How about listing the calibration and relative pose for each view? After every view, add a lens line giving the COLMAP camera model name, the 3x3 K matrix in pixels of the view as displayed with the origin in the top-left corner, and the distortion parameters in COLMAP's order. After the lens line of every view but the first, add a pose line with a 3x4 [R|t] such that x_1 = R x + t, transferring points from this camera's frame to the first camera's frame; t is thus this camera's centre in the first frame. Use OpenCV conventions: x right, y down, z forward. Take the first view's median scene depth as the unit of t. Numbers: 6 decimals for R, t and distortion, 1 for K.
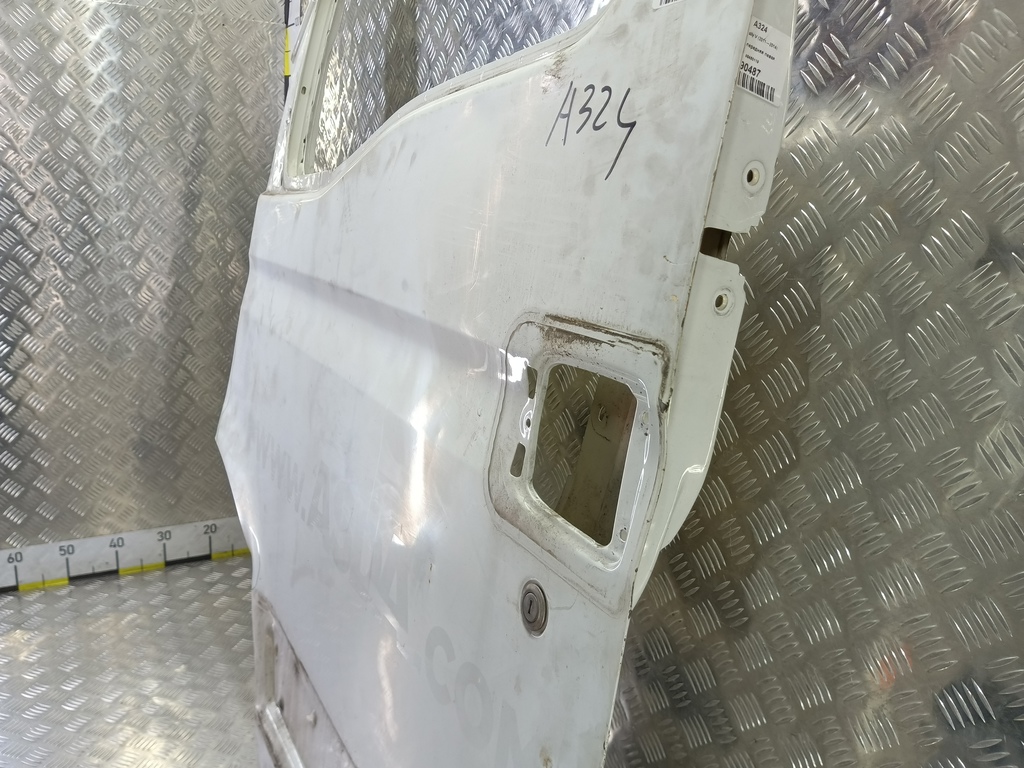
lens RADIAL K [[805.1, 0, 512.0], [0, 805.1, 384.0], [0, 0, 1]] dist [0.144962, -0.163994]
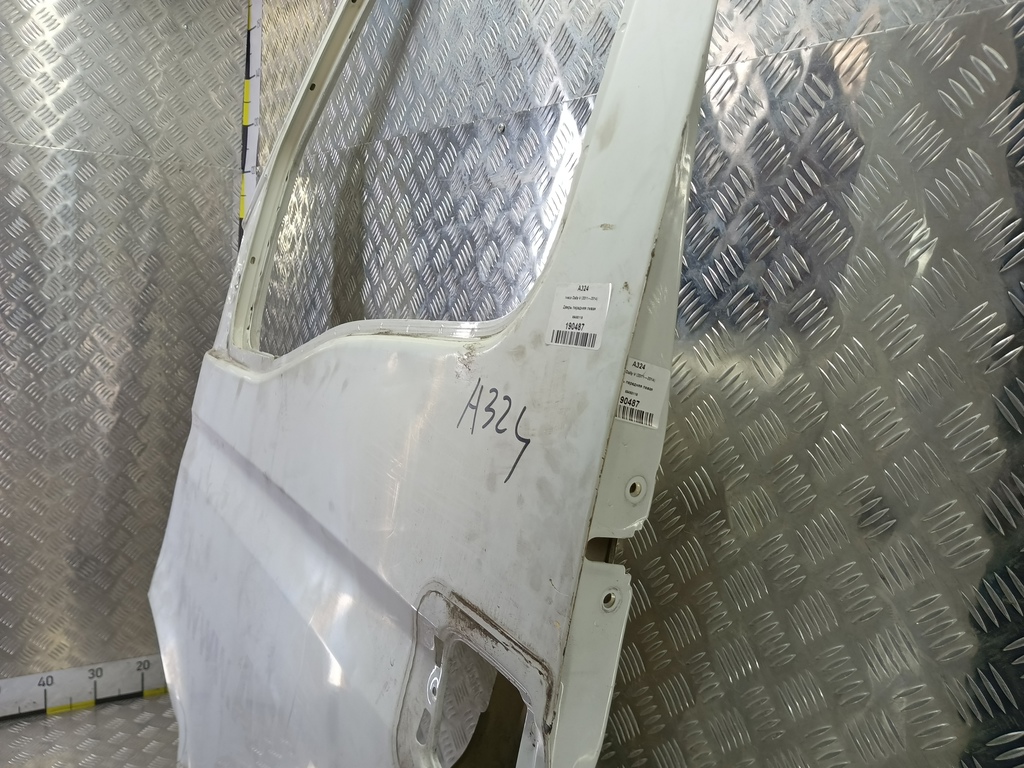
lens RADIAL K [[817.0, 0, 512.0], [0, 817.0, 384.0], [0, 0, 1]] dist [0.140995, -0.153042]
pose [[0.999099, 0.019529, 0.037691, 0.037652], [-0.017408, 0.998290, -0.055796, -0.150469], [-0.038716, 0.055089, 0.997731, -0.048841]]
